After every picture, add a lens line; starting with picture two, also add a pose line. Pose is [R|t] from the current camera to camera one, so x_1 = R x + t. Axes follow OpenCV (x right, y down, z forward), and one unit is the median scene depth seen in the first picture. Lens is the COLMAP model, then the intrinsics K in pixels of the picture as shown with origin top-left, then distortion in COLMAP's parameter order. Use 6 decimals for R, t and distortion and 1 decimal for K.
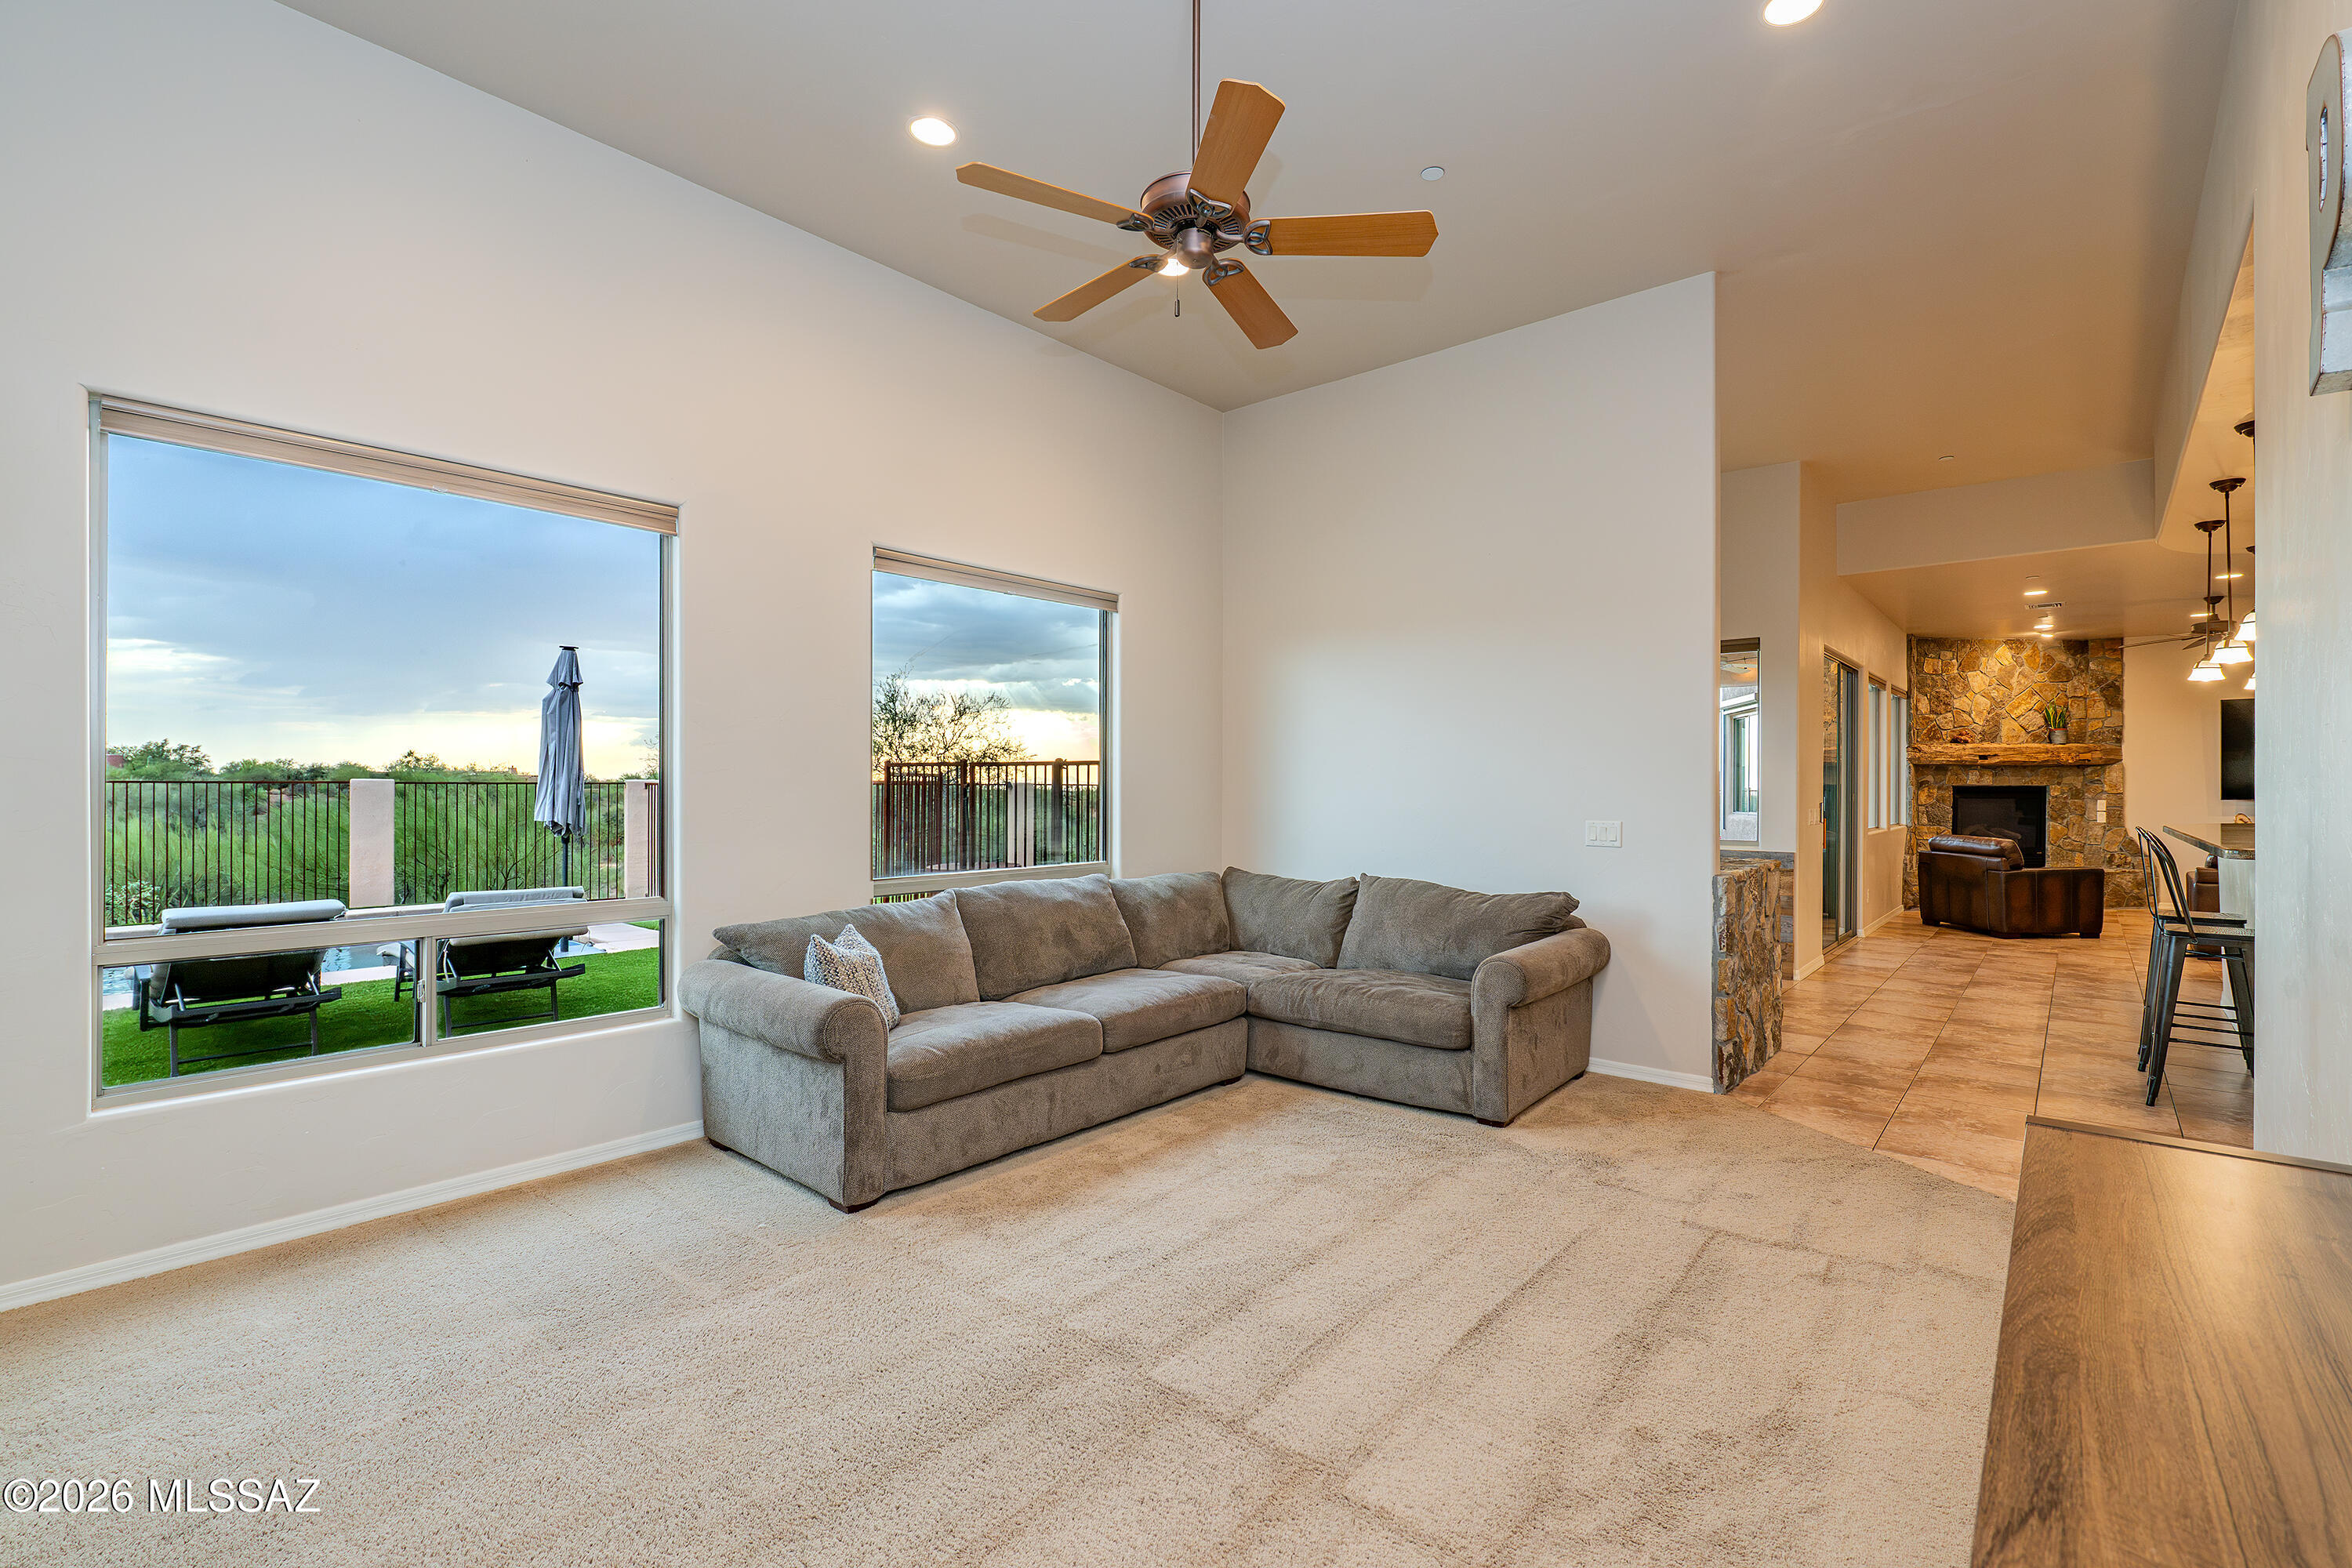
lens RADIAL K [[1065.5, 0, 1179.0], [0, 1065.5, 783.6], [0, 0, 1]] dist [-0.002286, -0.000175]
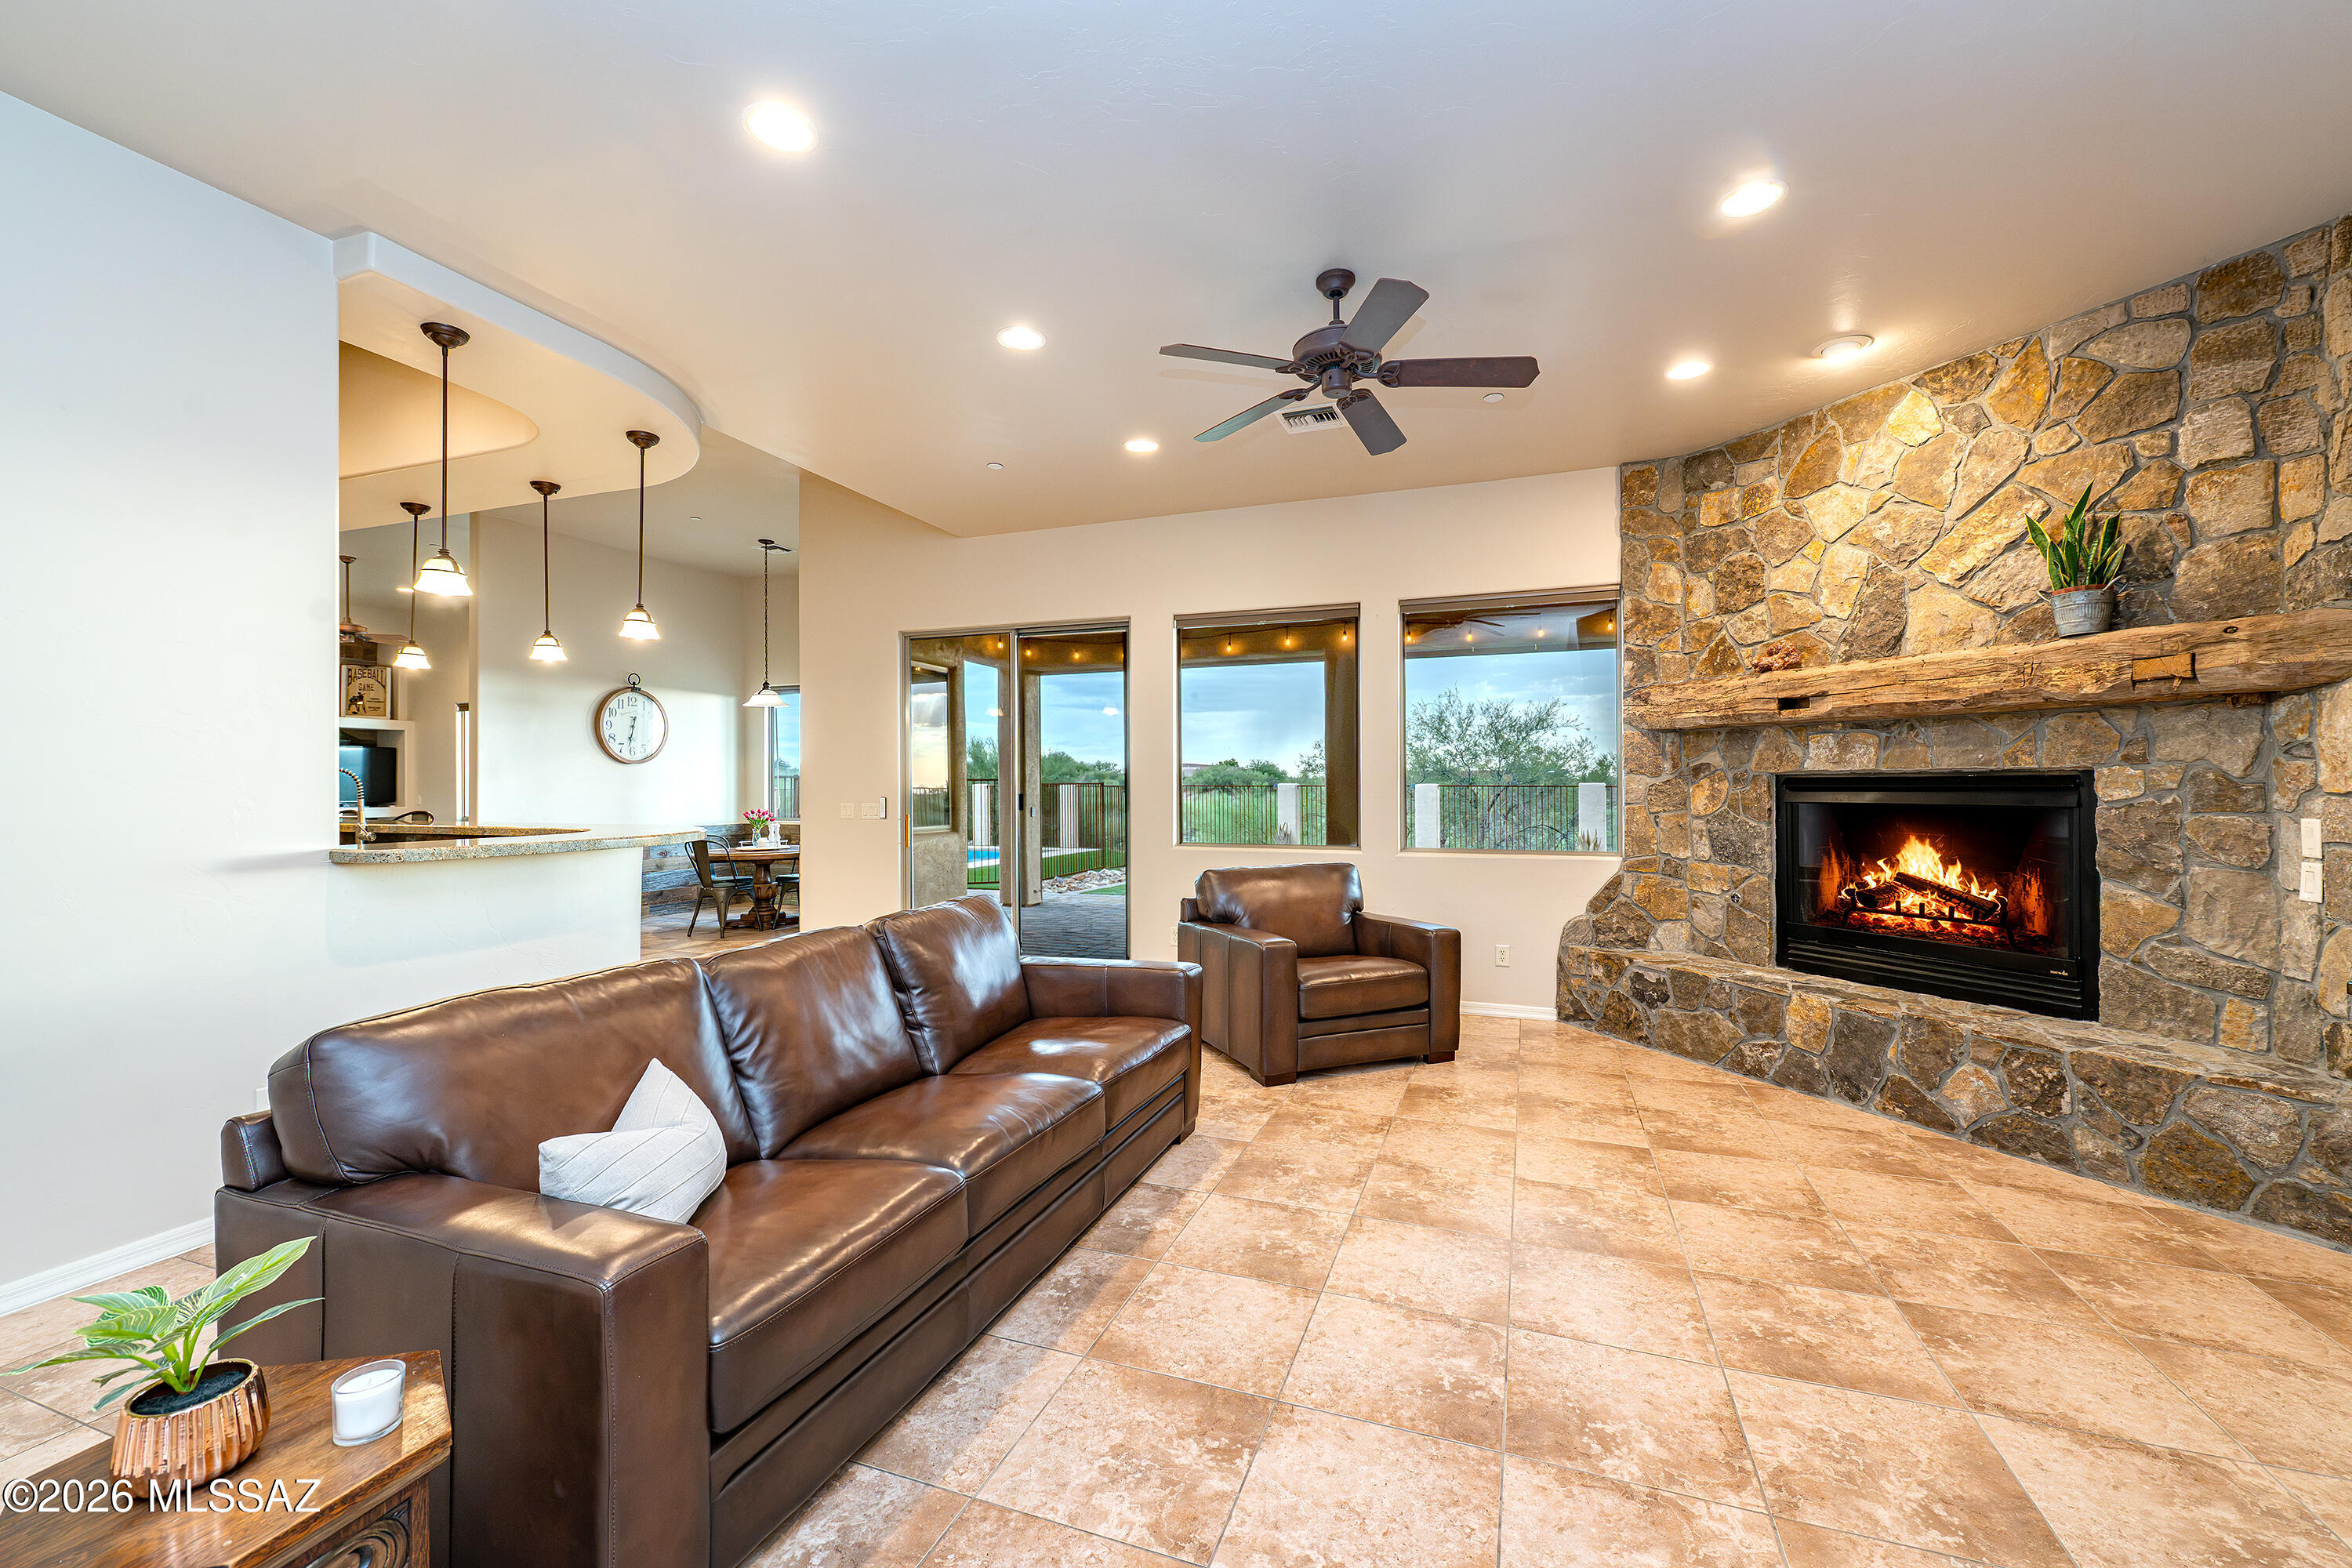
lens RADIAL K [[929.7, 0, 1178.3], [0, 929.7, 785.0], [0, 0, 1]] dist [0.001631, 0.000126]
pose [[0.323261, -0.004424, -0.946300, 0.998643], [0.001466, 0.999990, -0.004175, 0.007841], [0.946309, -0.000037, 0.323264, 0.652158]]
